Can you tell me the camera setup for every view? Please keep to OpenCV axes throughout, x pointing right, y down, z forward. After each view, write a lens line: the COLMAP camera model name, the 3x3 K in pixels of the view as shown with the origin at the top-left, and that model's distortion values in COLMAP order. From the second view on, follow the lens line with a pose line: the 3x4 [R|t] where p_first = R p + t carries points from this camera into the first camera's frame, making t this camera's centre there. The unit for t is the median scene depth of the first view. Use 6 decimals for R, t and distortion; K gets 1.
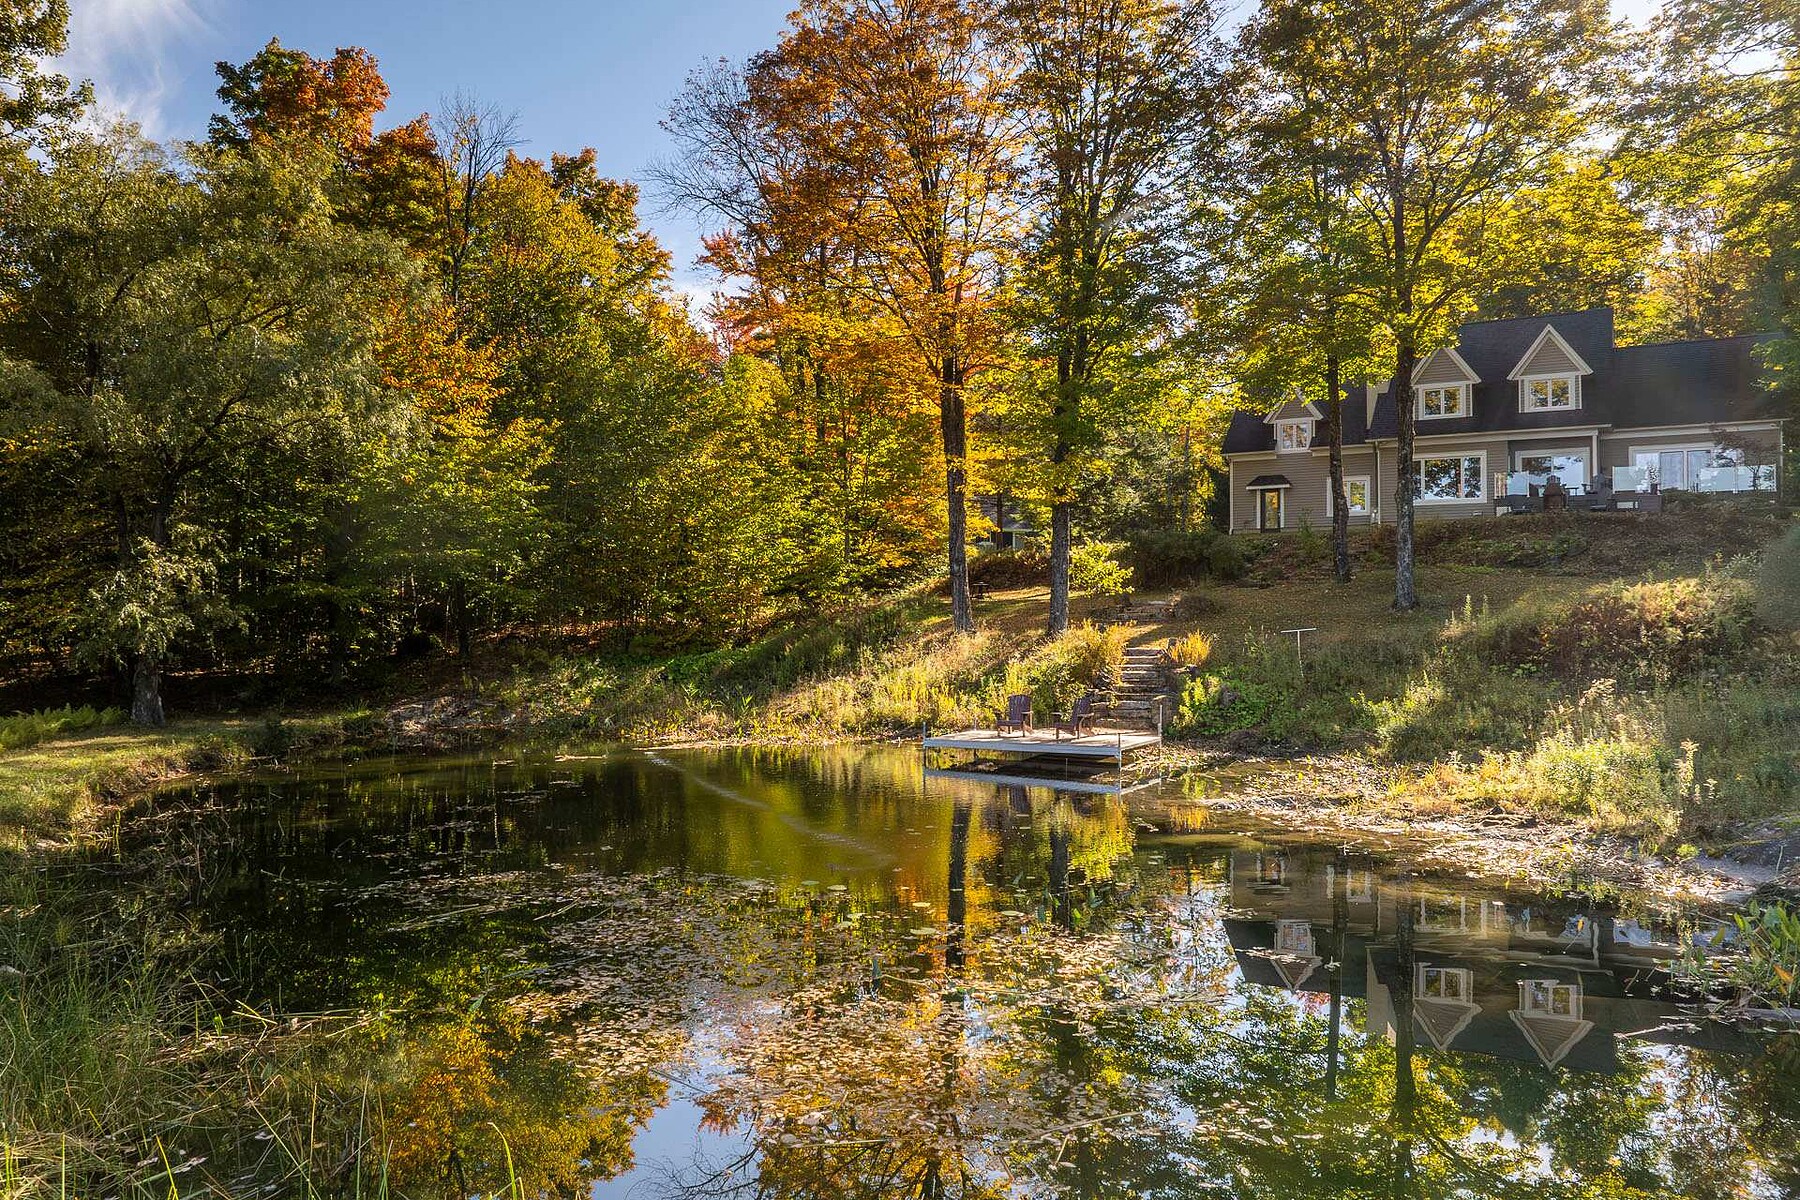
lens RADIAL K [[1280.3, 0, 908.8], [0, 1280.3, 598.3], [0, 0, 1]] dist [-0.010192, 0.003757]
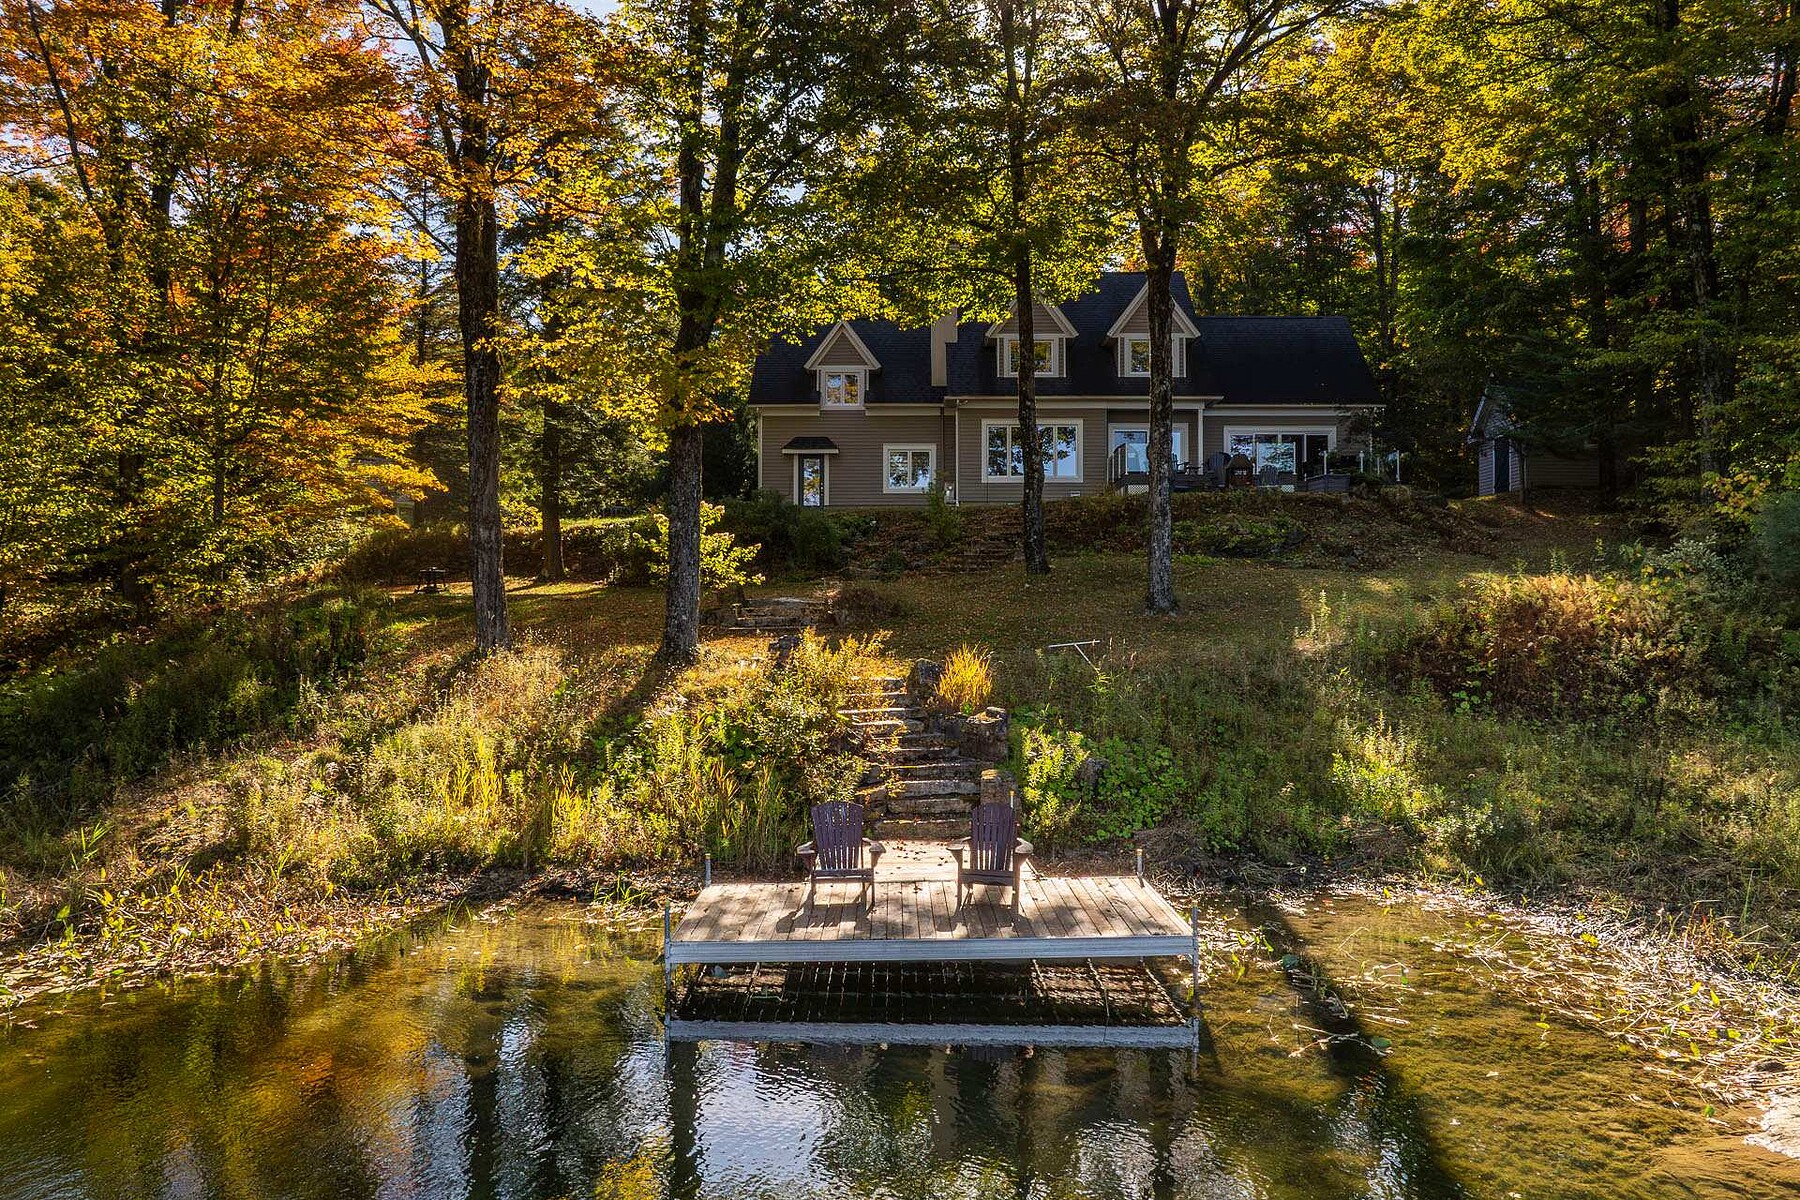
lens RADIAL K [[1280.3, 0, 908.8], [0, 1280.3, 598.3], [0, 0, 1]] dist [-0.010192, 0.003757]
pose [[0.862127, 0.006388, 0.506652, -0.072254], [-0.007319, 0.999973, -0.000155, 0.001952], [-0.506639, -0.003575, 0.862151, 0.366112]]
